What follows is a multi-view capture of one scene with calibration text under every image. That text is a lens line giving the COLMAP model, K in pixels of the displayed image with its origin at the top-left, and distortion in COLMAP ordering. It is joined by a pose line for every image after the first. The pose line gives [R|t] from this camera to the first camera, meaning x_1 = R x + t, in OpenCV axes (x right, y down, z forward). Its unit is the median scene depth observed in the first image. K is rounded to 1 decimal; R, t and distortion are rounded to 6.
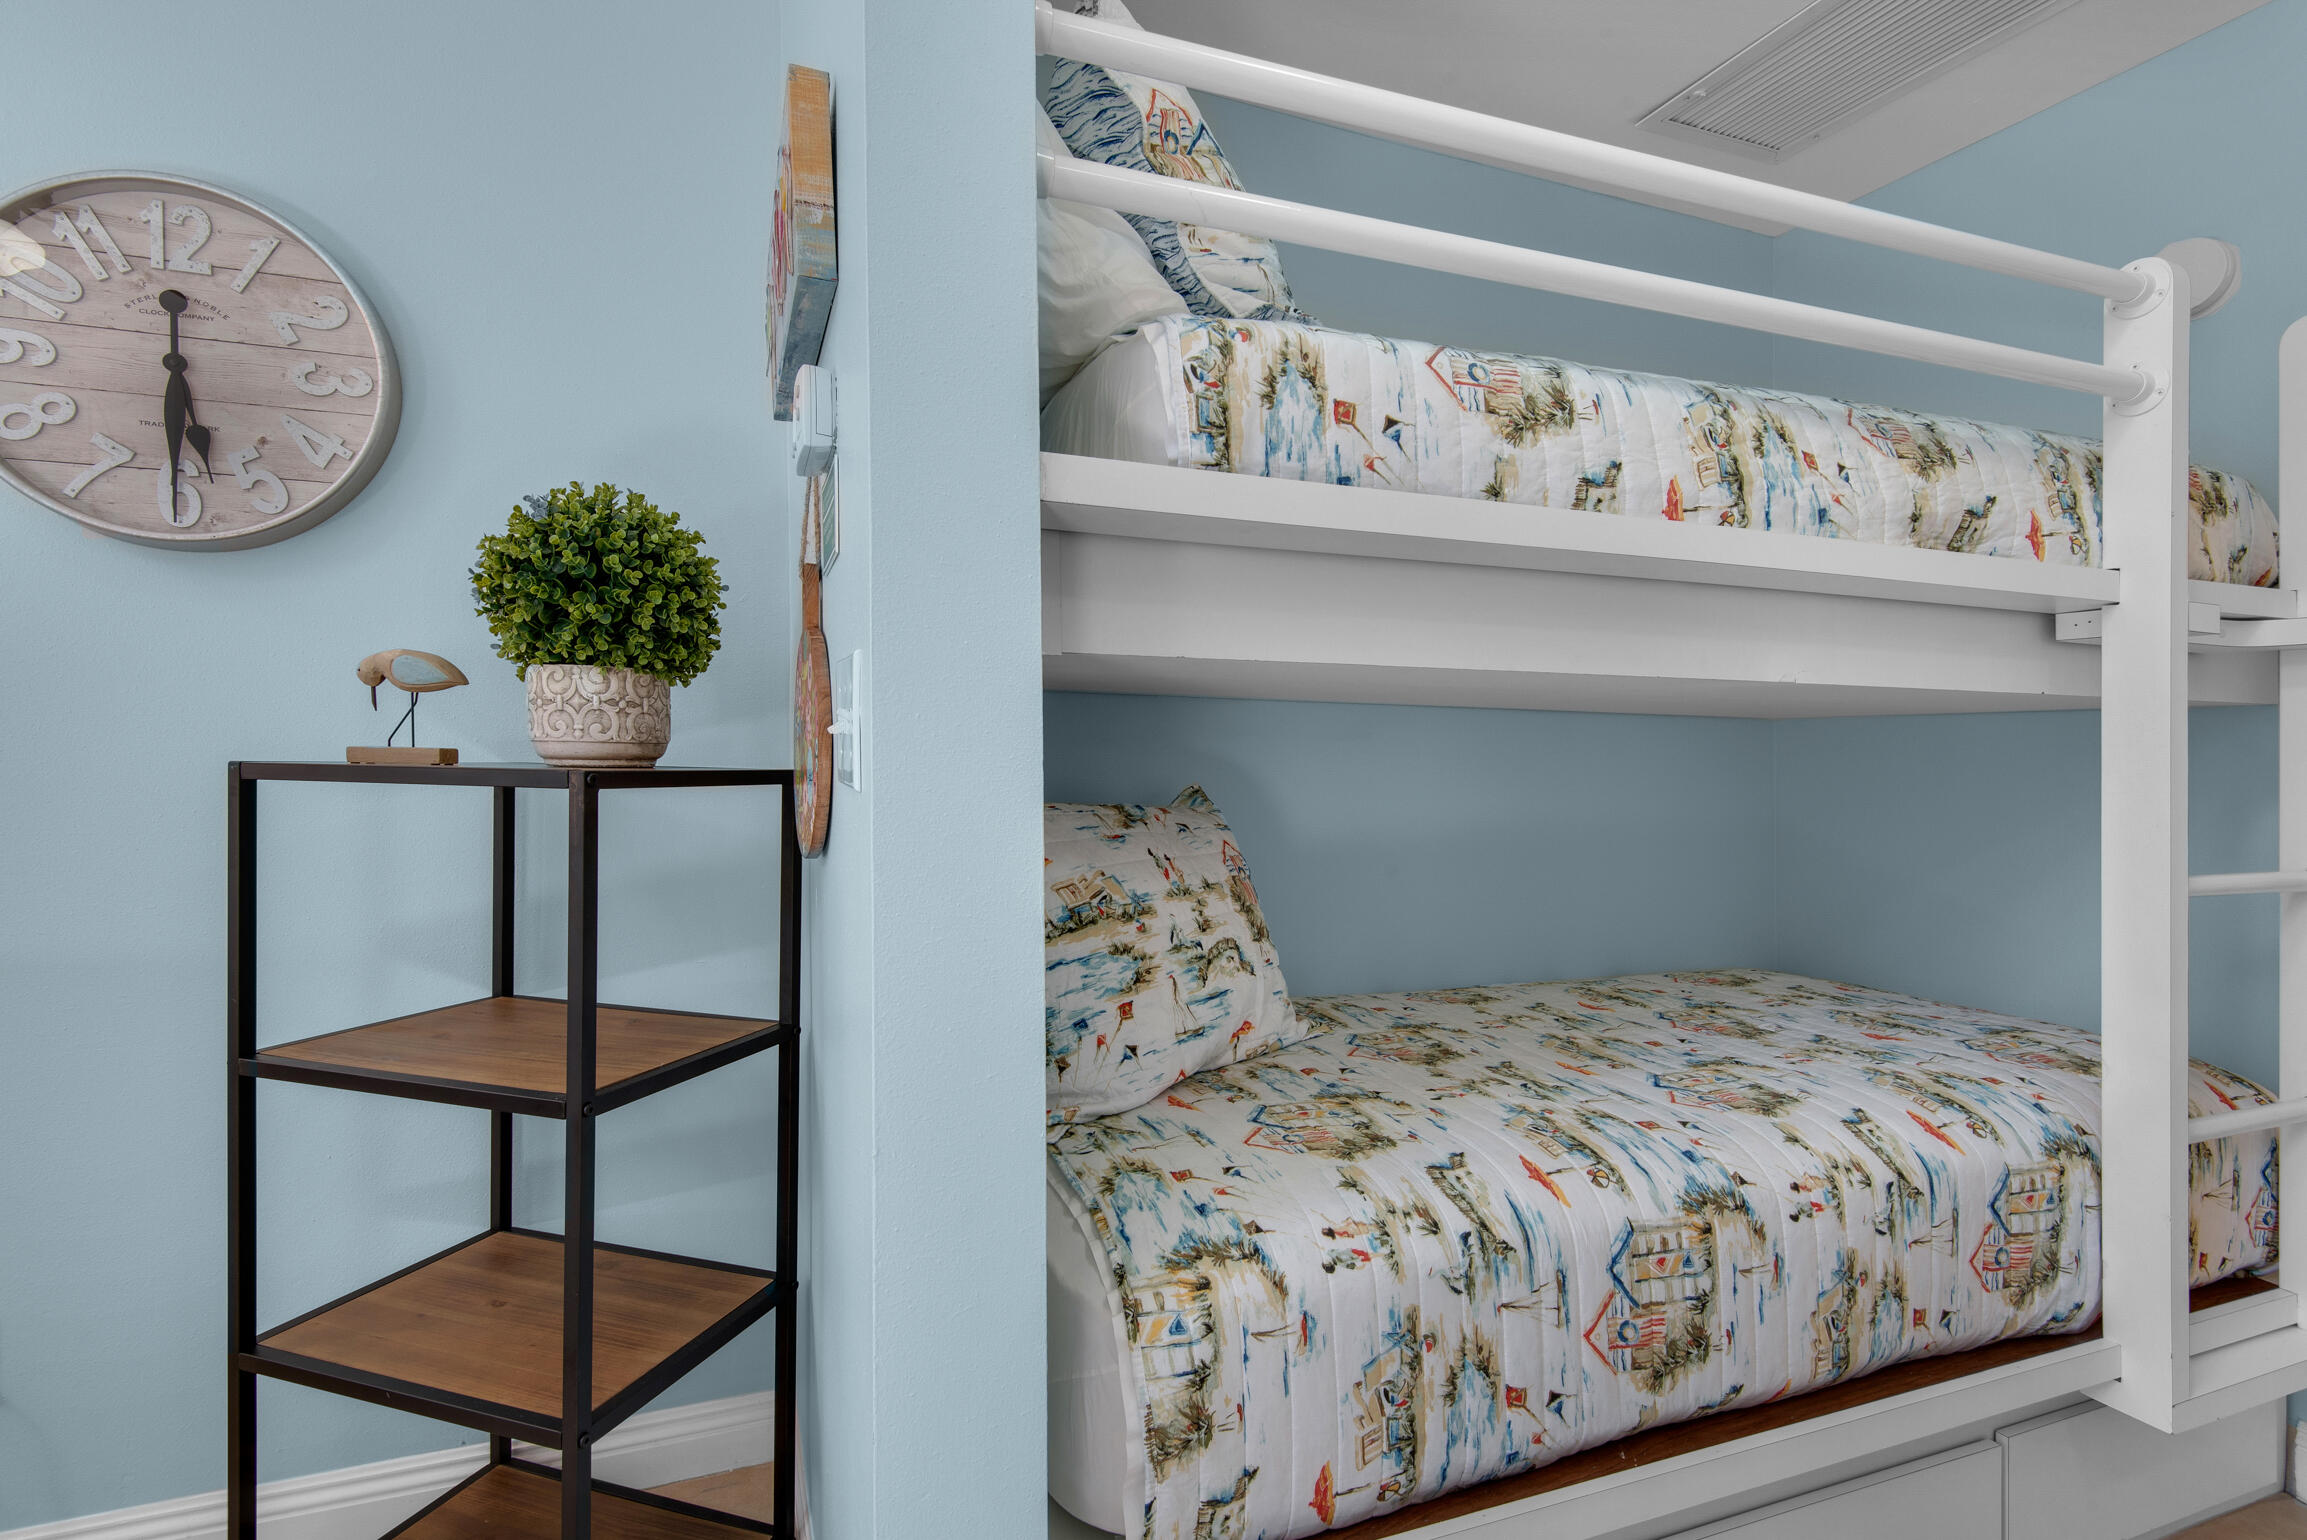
lens RADIAL K [[1041.1, 0, 1127.7], [0, 1041.1, 748.2], [0, 0, 1]] dist [0.039103, -0.022621]
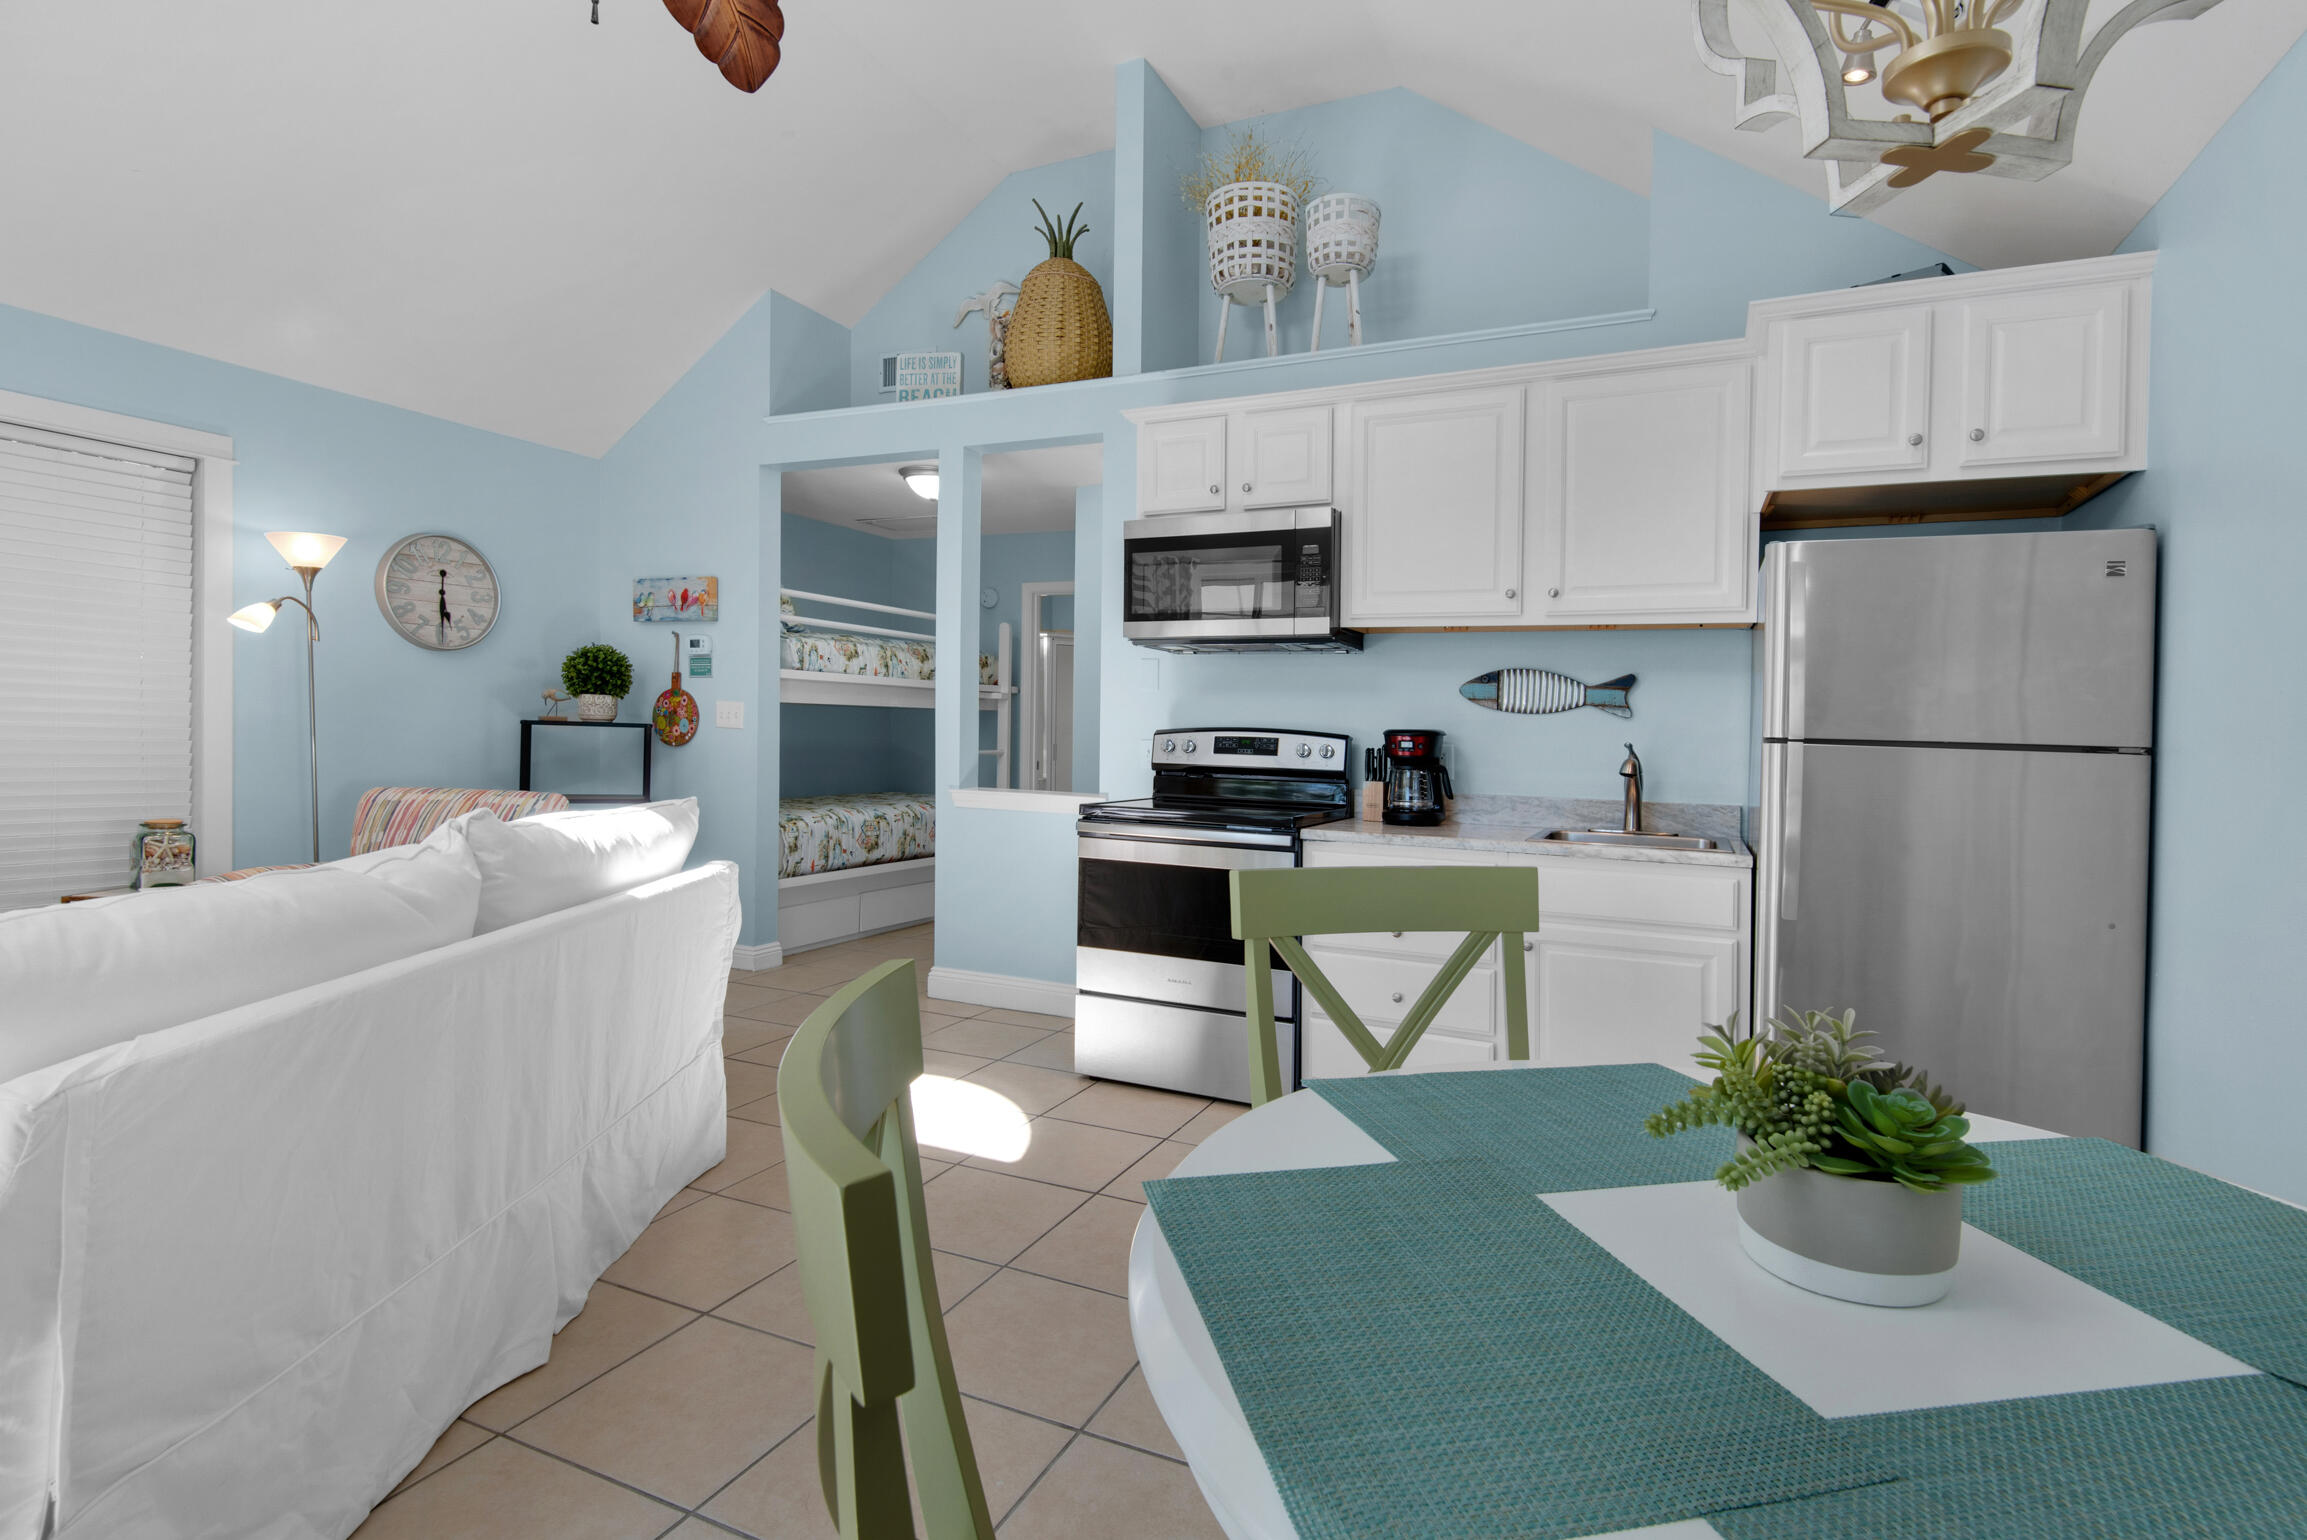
lens RADIAL K [[1134.0, 0, 1187.7], [0, 1134.0, 732.3], [0, 0, 1]] dist [-0.002456, -0.001206]
pose [[0.699589, 0.004592, 0.714531, -2.039509], [-0.017425, 0.999792, 0.010635, -0.029590], [-0.714333, -0.019891, 0.699523, -3.408691]]
